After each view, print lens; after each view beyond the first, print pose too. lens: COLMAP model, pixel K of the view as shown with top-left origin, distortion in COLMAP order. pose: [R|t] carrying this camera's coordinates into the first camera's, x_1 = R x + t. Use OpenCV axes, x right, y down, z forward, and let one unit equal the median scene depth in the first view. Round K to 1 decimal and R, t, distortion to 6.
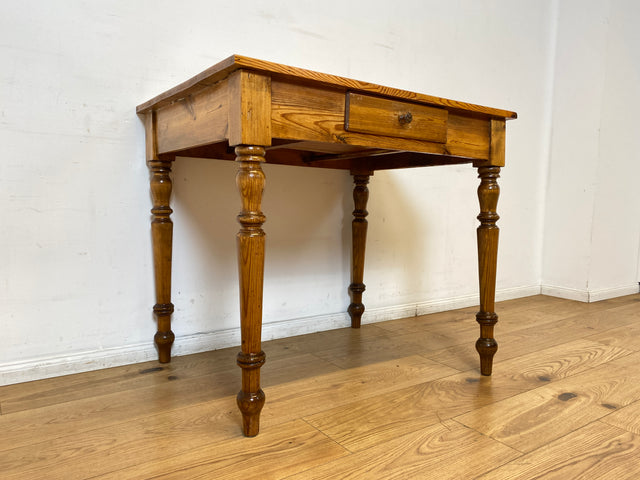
lens RADIAL K [[491.8, 0, 320.0], [0, 491.8, 243.7], [0, 0, 1]] dist [0.024909, -0.028111]
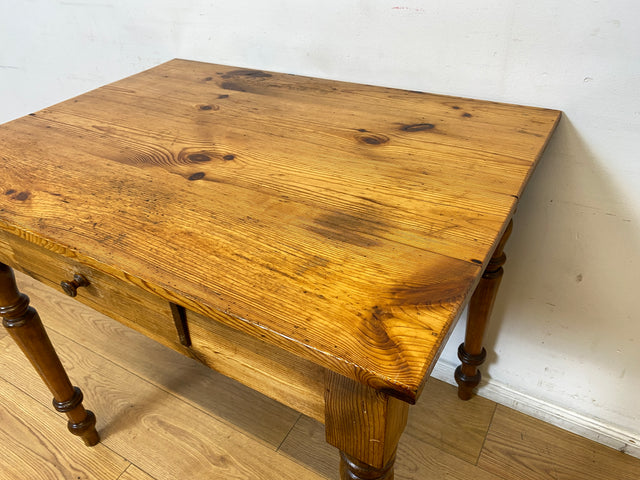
lens RADIAL K [[491.8, 0, 312.8], [0, 491.8, 239.5], [0, 0, 1]] dist [0.024909, -0.028111]
pose [[0.398308, 0.493150, -0.773404, 0.562957], [-0.013302, 0.846192, 0.532711, -0.494065], [0.917155, -0.201895, 0.343605, 0.902657]]
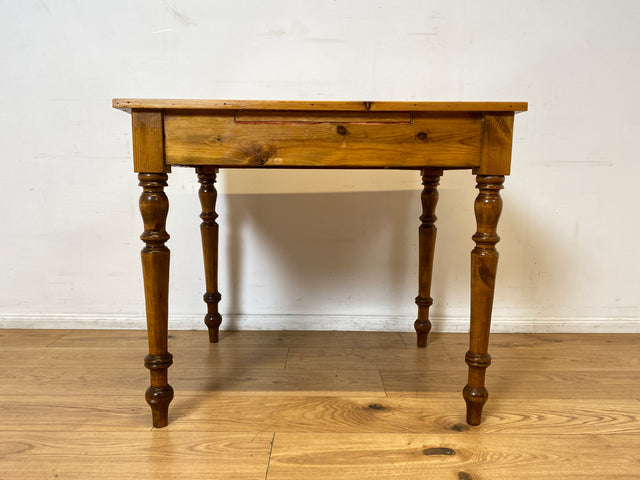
lens RADIAL K [[491.8, 0, 326.4], [0, 491.8, 244.0], [0, 0, 1]] dist [0.024909, -0.028111]
pose [[0.819040, 0.063782, -0.570180, 0.757915], [-0.043540, 0.997845, 0.049079, -0.070507], [0.572082, -0.015372, 0.820052, 0.200206]]
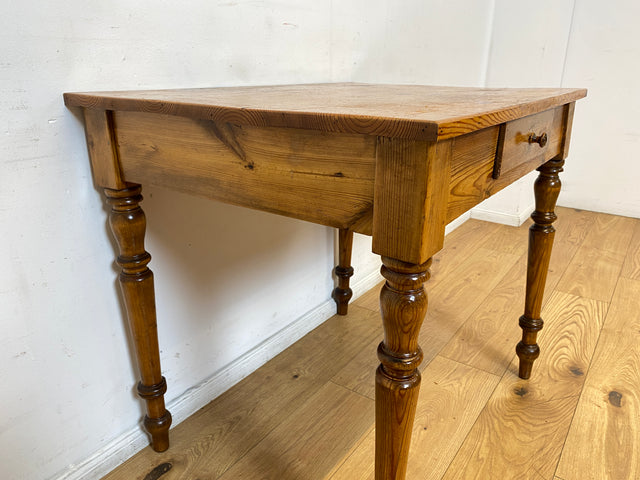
lens RADIAL K [[491.8, 0, 325.6], [0, 491.8, 244.4], [0, 0, 1]] dist [0.024909, -0.028111]
pose [[0.939546, -0.128665, 0.317331, -0.306156], [0.037486, 0.959800, 0.278170, -0.270980], [-0.340365, -0.249458, 0.906599, 0.357217]]
